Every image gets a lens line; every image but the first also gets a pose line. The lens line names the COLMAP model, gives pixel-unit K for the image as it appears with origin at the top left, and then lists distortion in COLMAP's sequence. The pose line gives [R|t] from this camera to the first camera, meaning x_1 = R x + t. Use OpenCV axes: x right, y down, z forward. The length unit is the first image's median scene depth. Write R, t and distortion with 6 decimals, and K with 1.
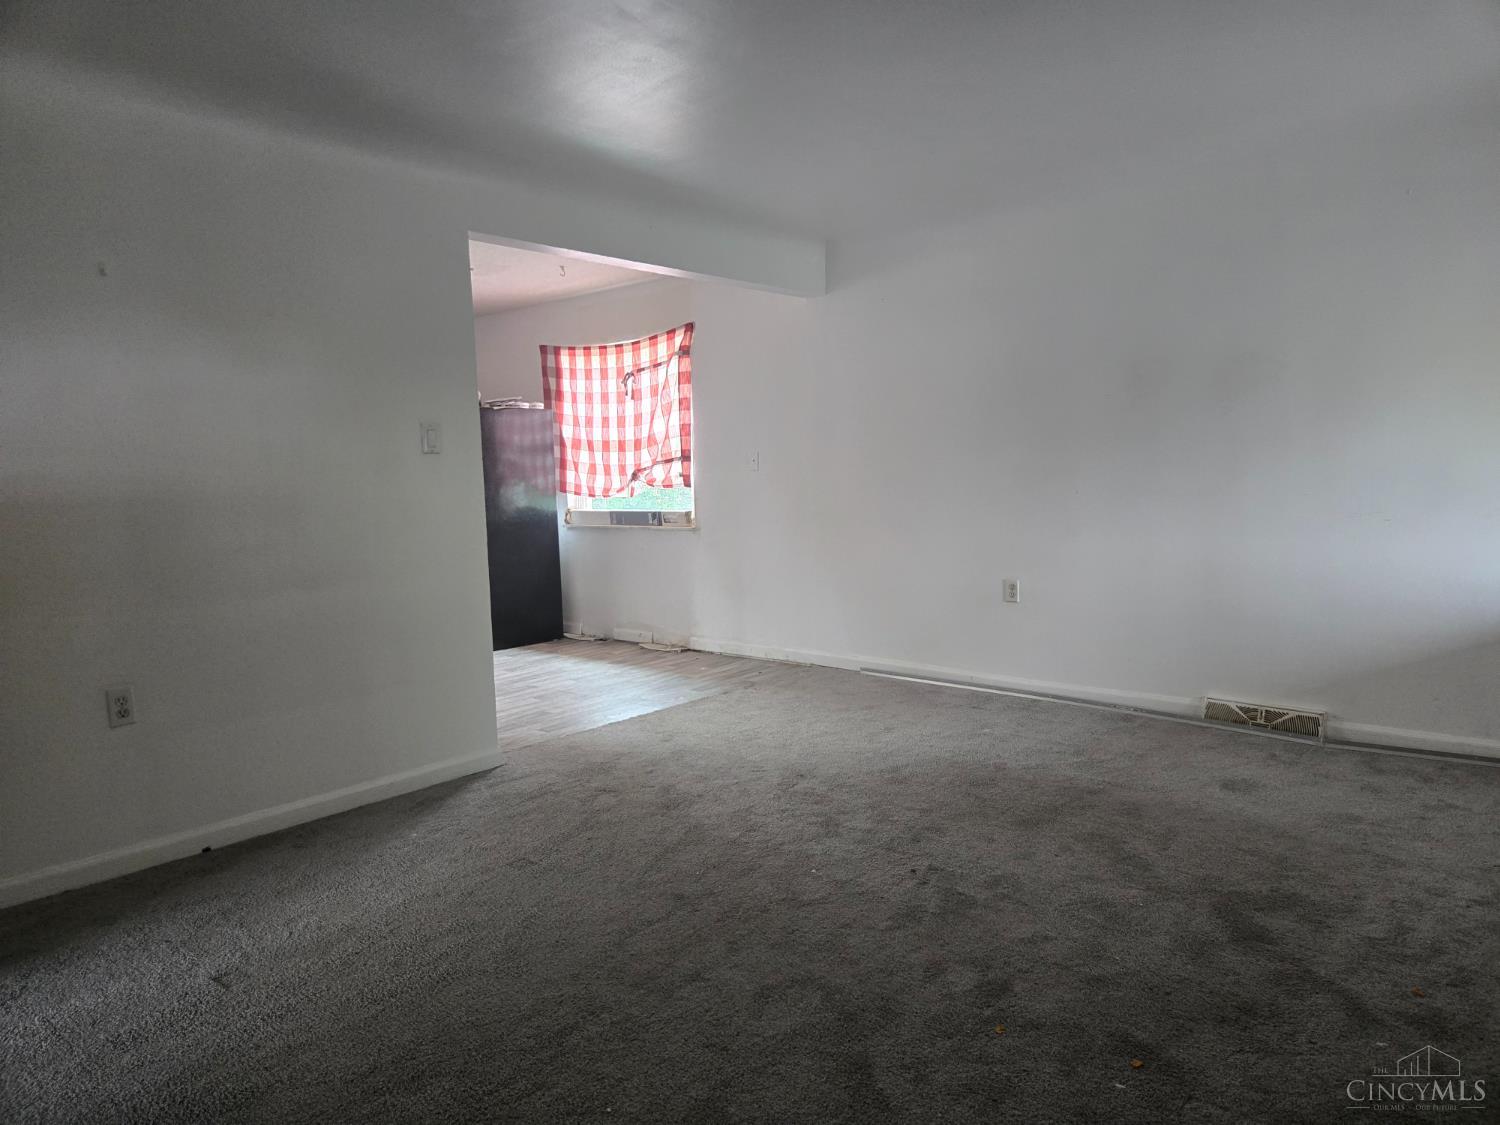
lens RADIAL K [[1015.5, 0, 750.5], [0, 1015.5, 551.7], [0, 0, 1]] dist [0.068181, -0.063984]
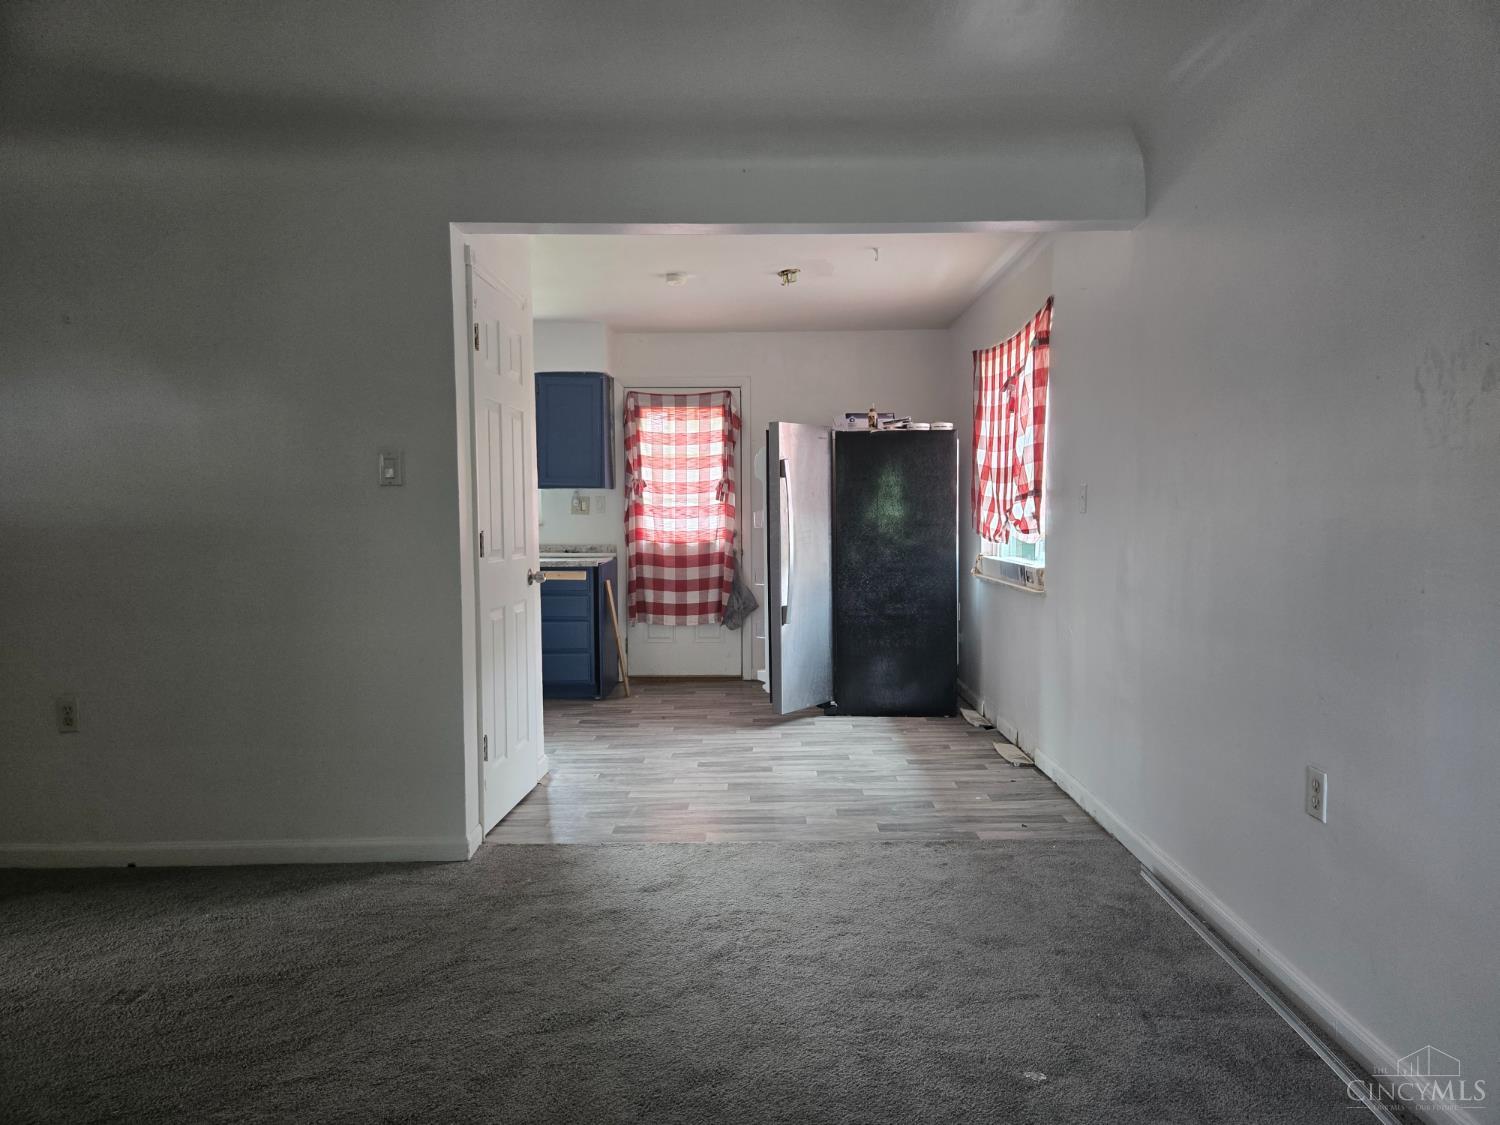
lens RADIAL K [[1015.5, 0, 750.5], [0, 1015.5, 551.7], [0, 0, 1]] dist [0.068181, -0.063984]
pose [[0.660070, 0.055328, -0.749164, 0.336634], [-0.074730, 0.997173, 0.007801, -0.042459], [0.747478, 0.050836, 0.662338, 0.394519]]
